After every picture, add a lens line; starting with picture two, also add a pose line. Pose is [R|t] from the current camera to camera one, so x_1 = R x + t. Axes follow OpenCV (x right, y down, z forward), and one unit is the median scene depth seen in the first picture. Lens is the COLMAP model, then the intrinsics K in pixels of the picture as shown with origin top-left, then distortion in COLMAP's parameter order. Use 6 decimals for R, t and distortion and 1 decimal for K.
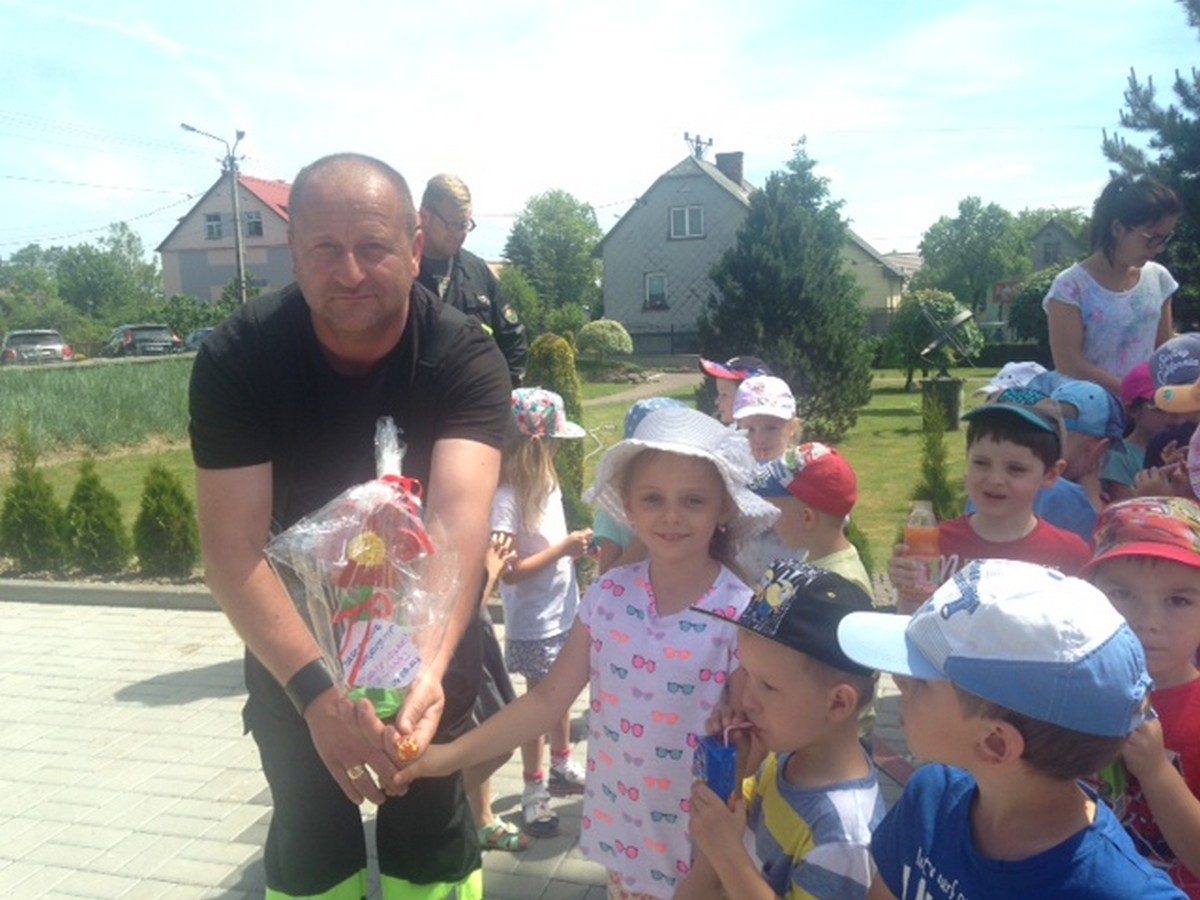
lens RADIAL K [[1092.4, 0, 596.2], [0, 1092.4, 446.8], [0, 0, 1]] dist [0.216484, -0.325933]
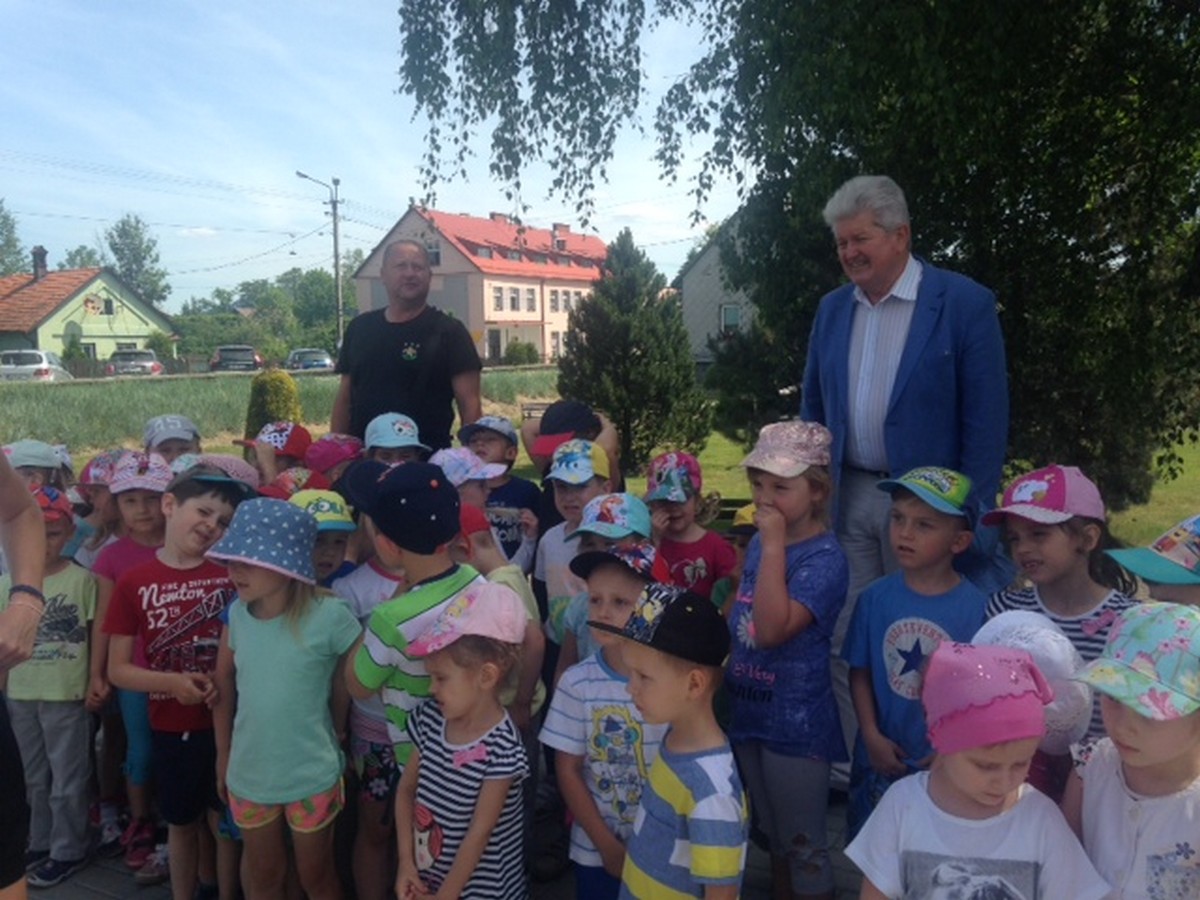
lens RADIAL K [[1092.4, 0, 596.2], [0, 1092.4, 446.8], [0, 0, 1]] dist [0.216484, -0.325933]
pose [[0.976711, 0.041618, -0.210483, 0.126519], [-0.045639, 0.998856, -0.014277, -0.003234], [0.209648, 0.023551, 0.977493, -0.028850]]
